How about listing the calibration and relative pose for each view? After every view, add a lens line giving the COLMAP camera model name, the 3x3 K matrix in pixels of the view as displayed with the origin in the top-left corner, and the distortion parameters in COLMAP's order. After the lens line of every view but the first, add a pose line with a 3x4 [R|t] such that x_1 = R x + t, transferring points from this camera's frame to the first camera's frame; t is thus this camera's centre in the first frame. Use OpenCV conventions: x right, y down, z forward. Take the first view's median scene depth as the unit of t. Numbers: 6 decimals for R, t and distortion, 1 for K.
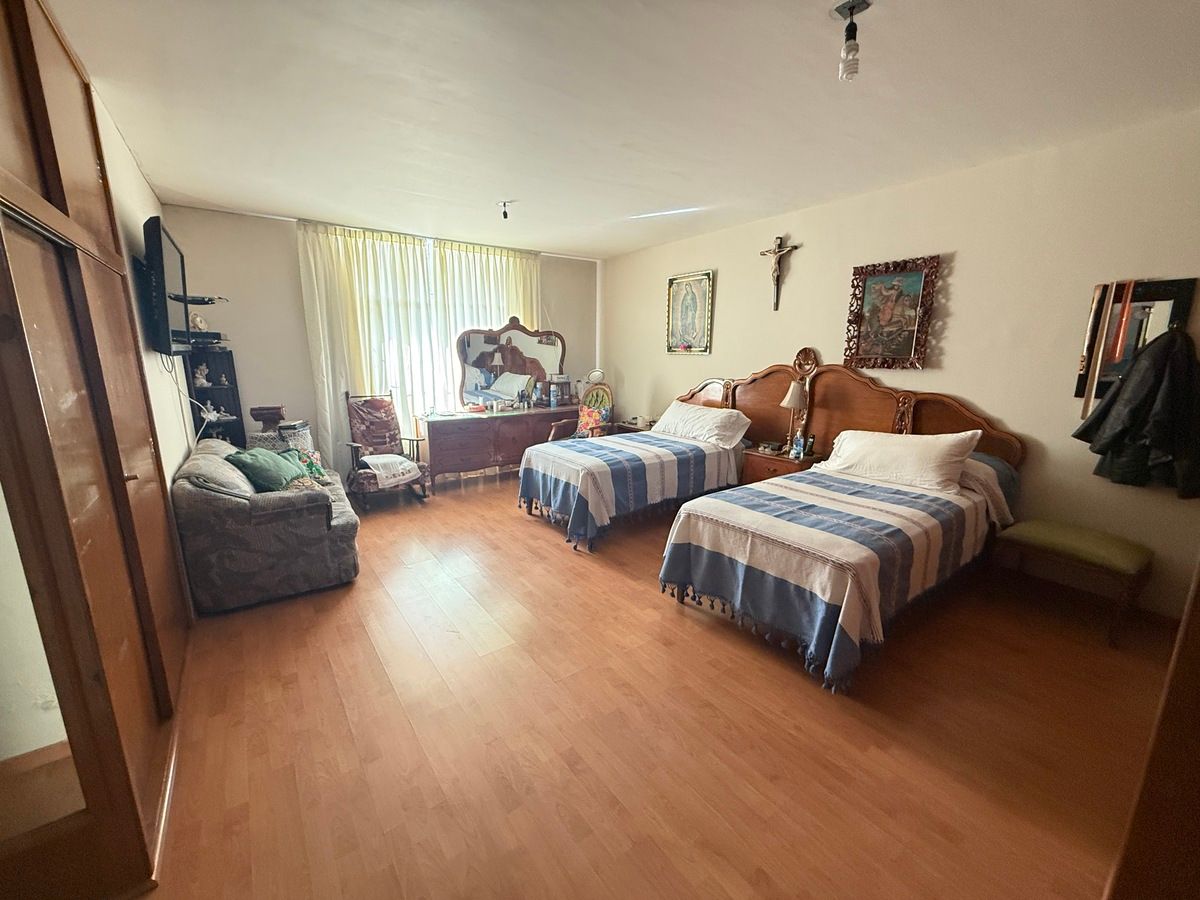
lens RADIAL K [[479.9, 0, 600.0], [0, 479.9, 450.9], [0, 0, 1]] dist [0.001532, 0.000059]
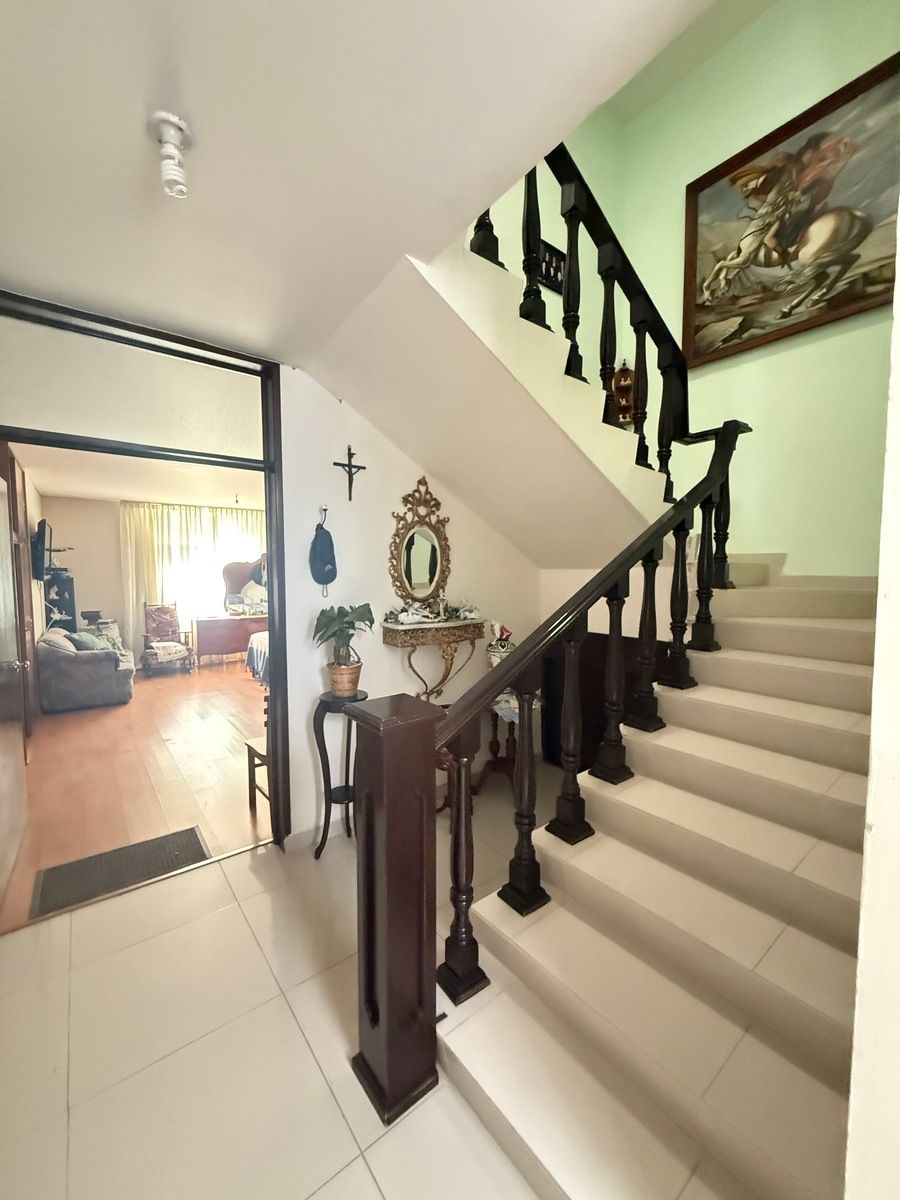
lens RADIAL K [[479.9, 0, 452.9], [0, 479.9, 599.3], [0, 0, 1]] dist [0.001532, 0.000059]
pose [[0.999664, -0.009465, 0.024134, 0.496071], [0.012873, 0.989317, -0.145214, 0.121723], [-0.022502, 0.145476, 0.989106, -0.648694]]
